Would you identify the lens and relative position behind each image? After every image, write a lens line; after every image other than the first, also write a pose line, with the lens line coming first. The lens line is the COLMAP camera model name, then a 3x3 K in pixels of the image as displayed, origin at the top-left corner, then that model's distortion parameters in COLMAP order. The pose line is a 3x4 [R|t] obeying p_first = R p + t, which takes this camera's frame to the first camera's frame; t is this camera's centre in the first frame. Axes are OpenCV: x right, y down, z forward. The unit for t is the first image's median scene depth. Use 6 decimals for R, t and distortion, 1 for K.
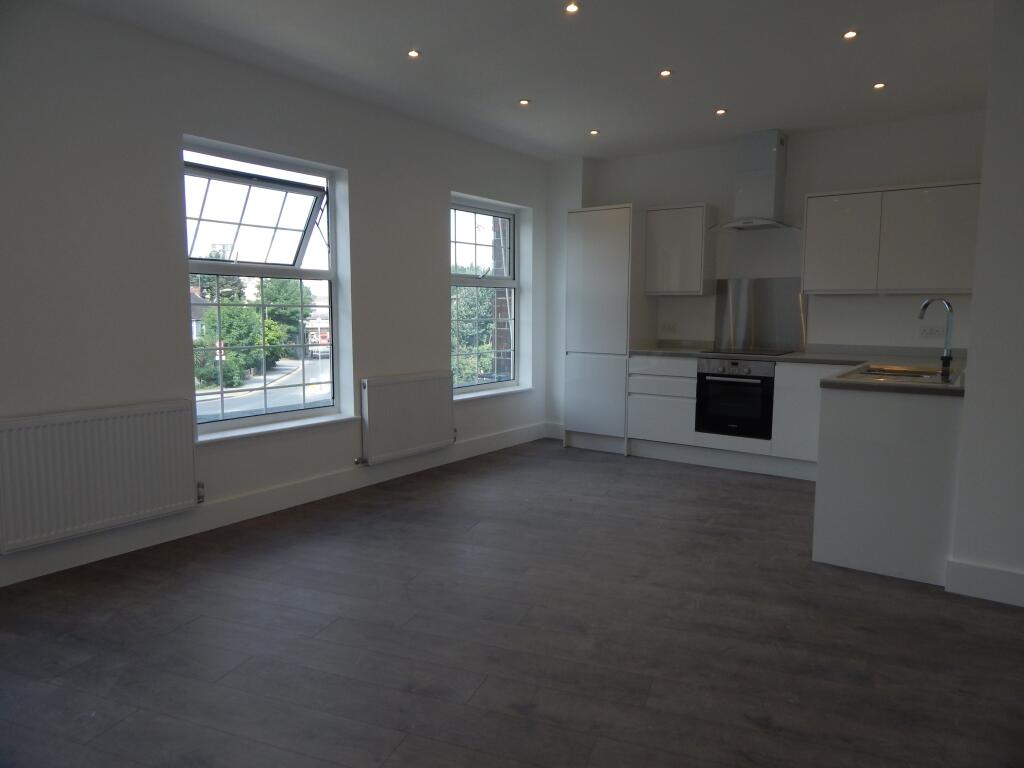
lens RADIAL K [[673.1, 0, 516.2], [0, 673.1, 380.5], [0, 0, 1]] dist [0.000726, -0.003915]
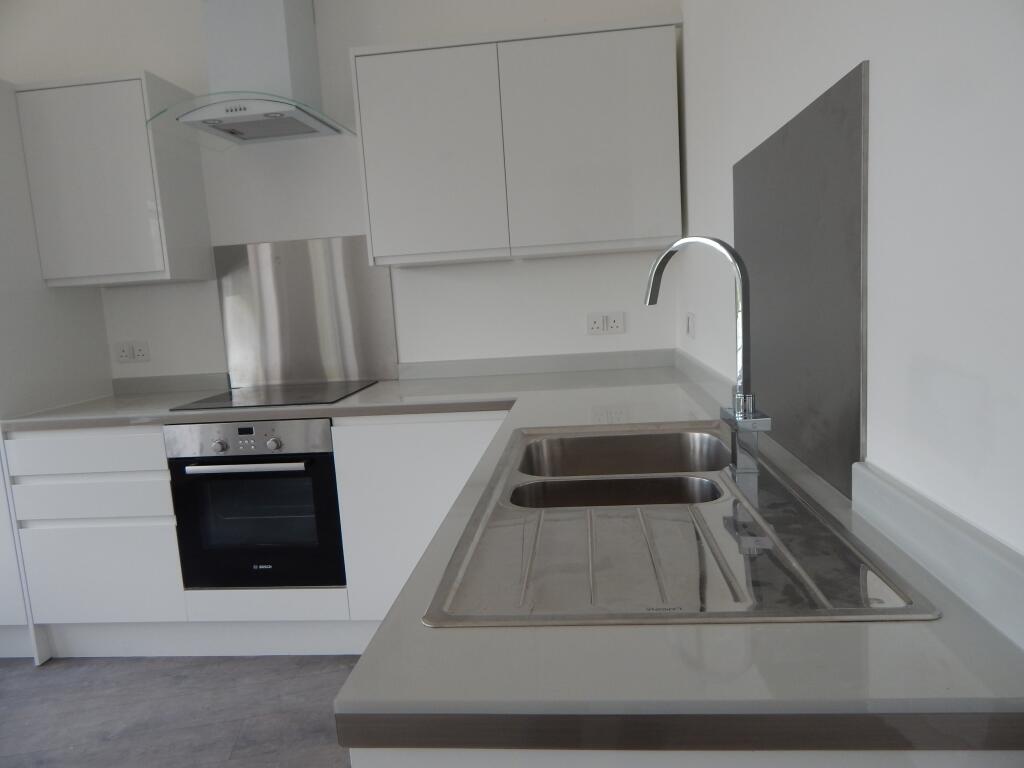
lens RADIAL K [[673.1, 0, 516.2], [0, 673.1, 380.5], [0, 0, 1]] dist [0.000726, -0.003915]
pose [[0.863593, -0.124837, 0.488491, 0.270609], [0.120713, 0.991878, 0.040075, -0.054185], [-0.489527, 0.024358, 0.871648, 0.538787]]
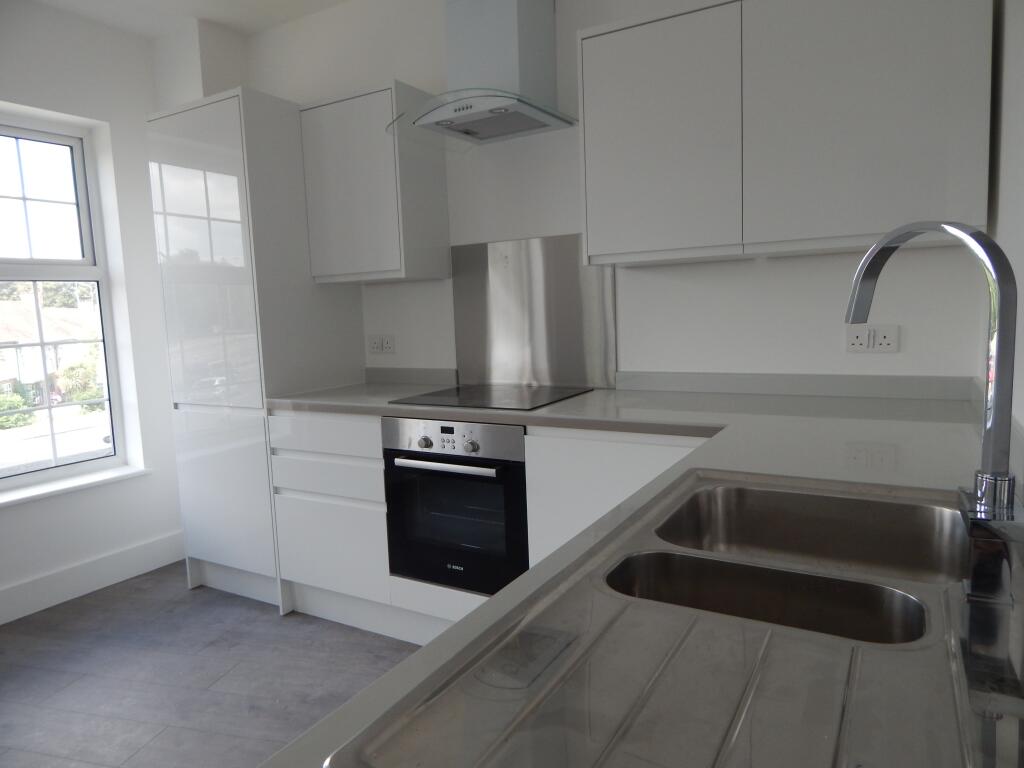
lens RADIAL K [[673.1, 0, 516.2], [0, 673.1, 380.5], [0, 0, 1]] dist [0.000726, -0.003915]
pose [[0.994754, -0.053244, 0.087343, 0.337260], [0.053182, 0.998580, 0.003037, -0.056450], [-0.087380, 0.001624, 0.996174, 0.567511]]
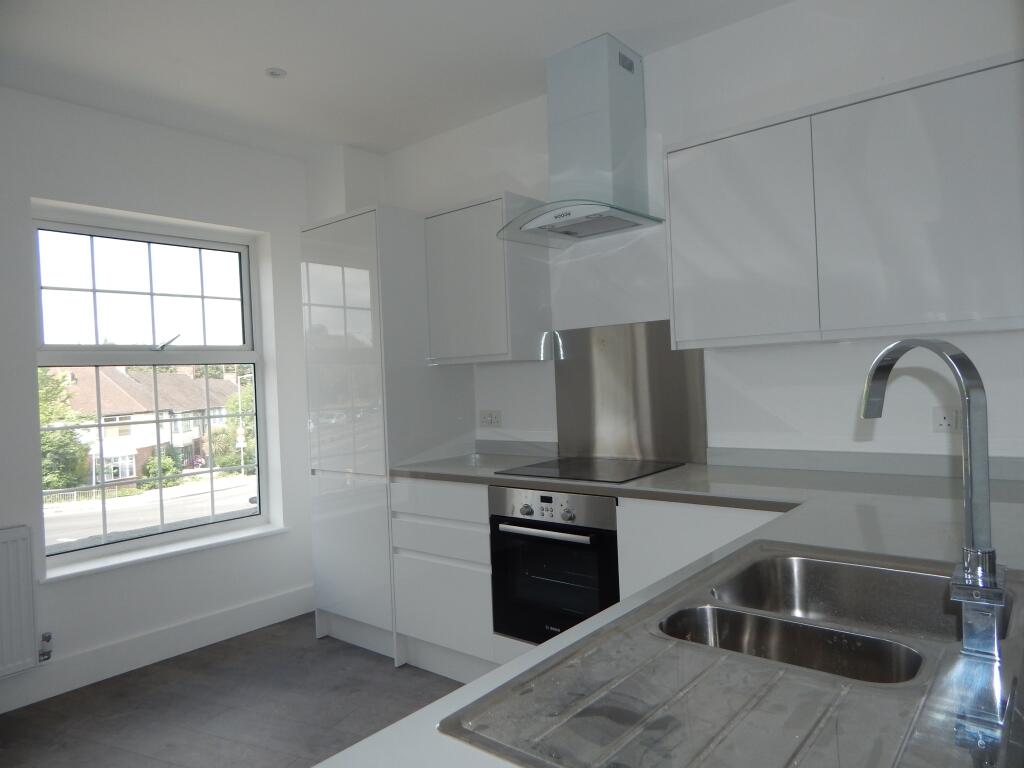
lens RADIAL K [[673.1, 0, 516.2], [0, 673.1, 380.5], [0, 0, 1]] dist [0.000726, -0.003915]
pose [[0.996368, -0.047414, -0.070735, 0.345926], [0.039711, 0.993510, -0.106590, -0.059444], [0.075330, 0.103394, 0.991784, 0.517864]]
